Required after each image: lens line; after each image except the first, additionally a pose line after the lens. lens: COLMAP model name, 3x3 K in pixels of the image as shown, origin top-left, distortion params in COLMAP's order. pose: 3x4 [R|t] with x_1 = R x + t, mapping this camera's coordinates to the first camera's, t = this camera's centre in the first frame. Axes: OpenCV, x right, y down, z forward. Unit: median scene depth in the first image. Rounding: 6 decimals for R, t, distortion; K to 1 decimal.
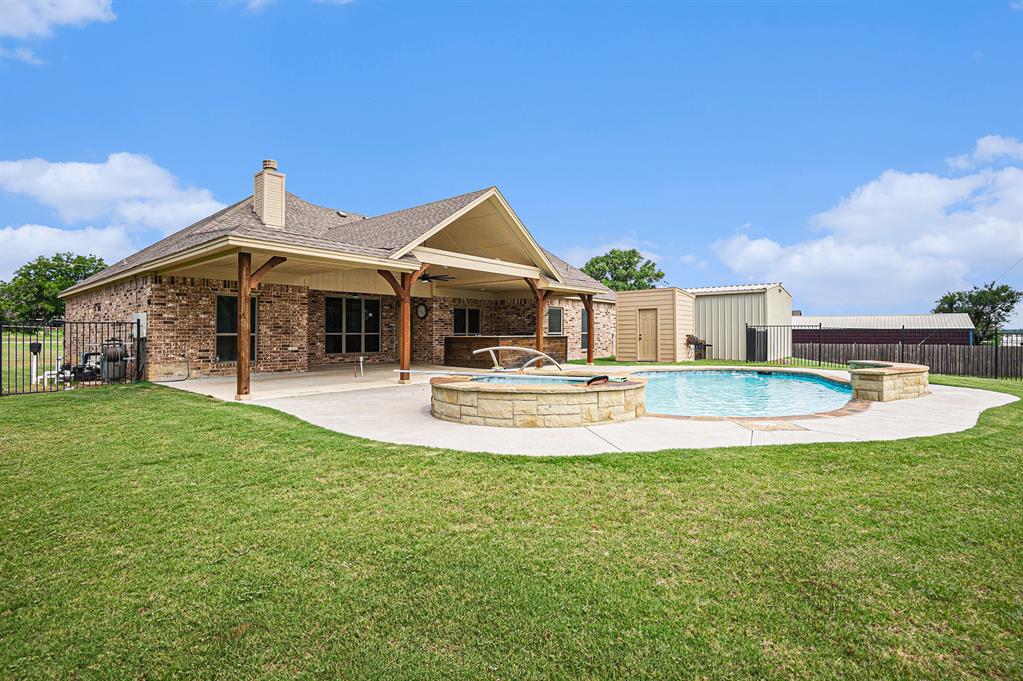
lens RADIAL K [[492.0, 0, 513.4], [0, 492.0, 333.8], [0, 0, 1]] dist [-0.005699, -0.006051]
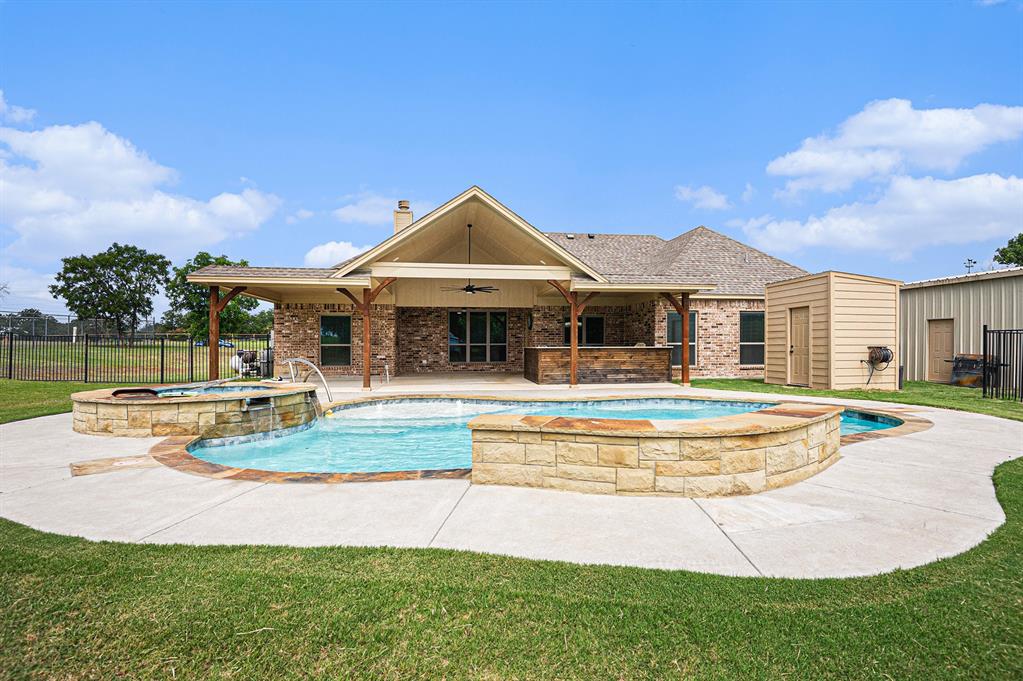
lens RADIAL K [[492.0, 0, 512.2], [0, 492.0, 337.8], [0, 0, 1]] dist [-0.005699, -0.006051]
pose [[0.728518, -0.008006, -0.684980, 0.477440], [0.000314, 0.999936, -0.011353, -0.001994], [0.685027, 0.008055, 0.728473, 0.270332]]
